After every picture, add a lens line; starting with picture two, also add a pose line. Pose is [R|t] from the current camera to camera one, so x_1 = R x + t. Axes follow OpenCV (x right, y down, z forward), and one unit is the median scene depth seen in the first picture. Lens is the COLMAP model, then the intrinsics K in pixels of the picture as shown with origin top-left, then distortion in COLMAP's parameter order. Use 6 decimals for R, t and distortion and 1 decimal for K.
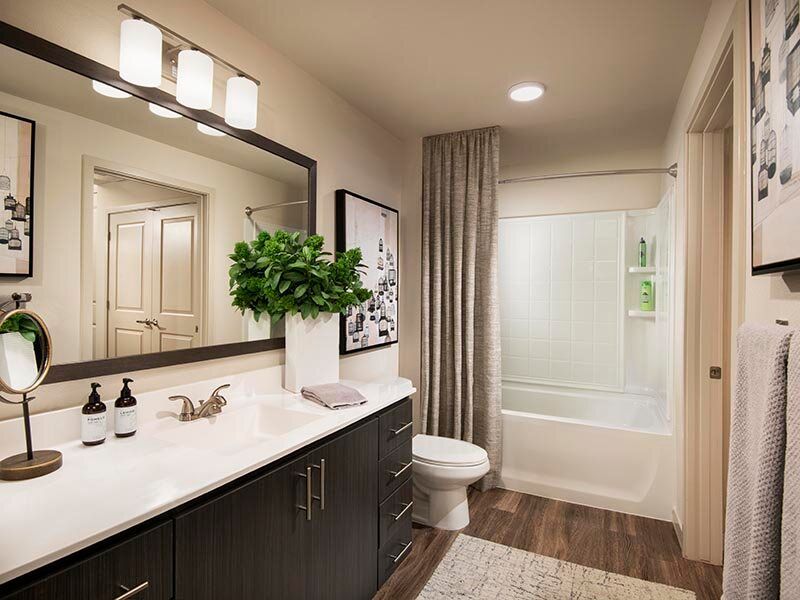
lens RADIAL K [[425.0, 0, 397.8], [0, 425.0, 300.1], [0, 0, 1]] dist [-0.009818, -0.013540]
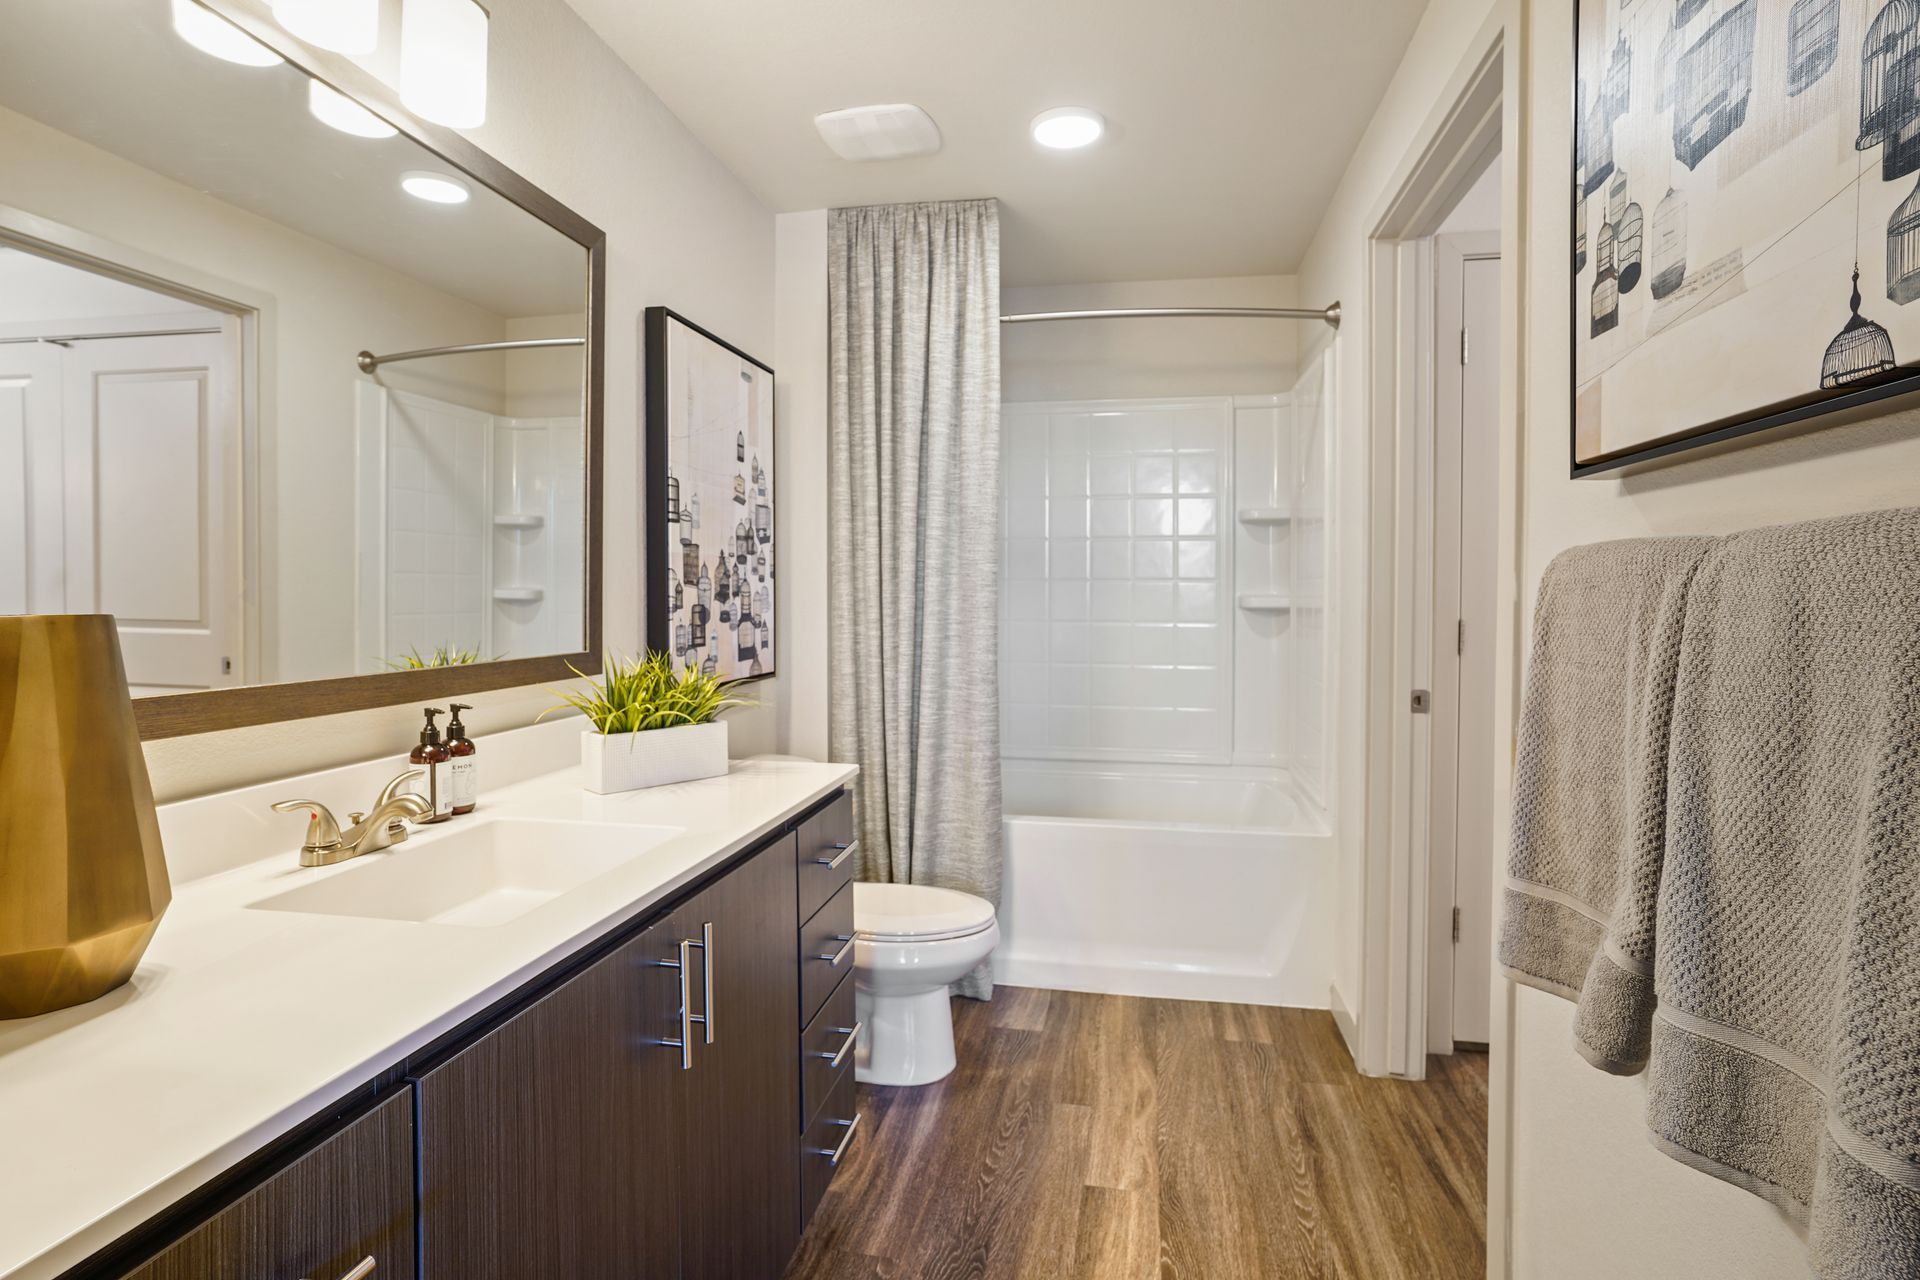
lens RADIAL K [[955.5, 0, 960.5], [0, 955.5, 594.7], [0, 0, 1]] dist [-0.032460, 0.003454]
pose [[0.960592, -0.014110, 0.277602, -0.094137], [0.017573, 0.999796, -0.009991, 0.032942], [-0.277404, 0.014475, 0.960644, 0.017313]]
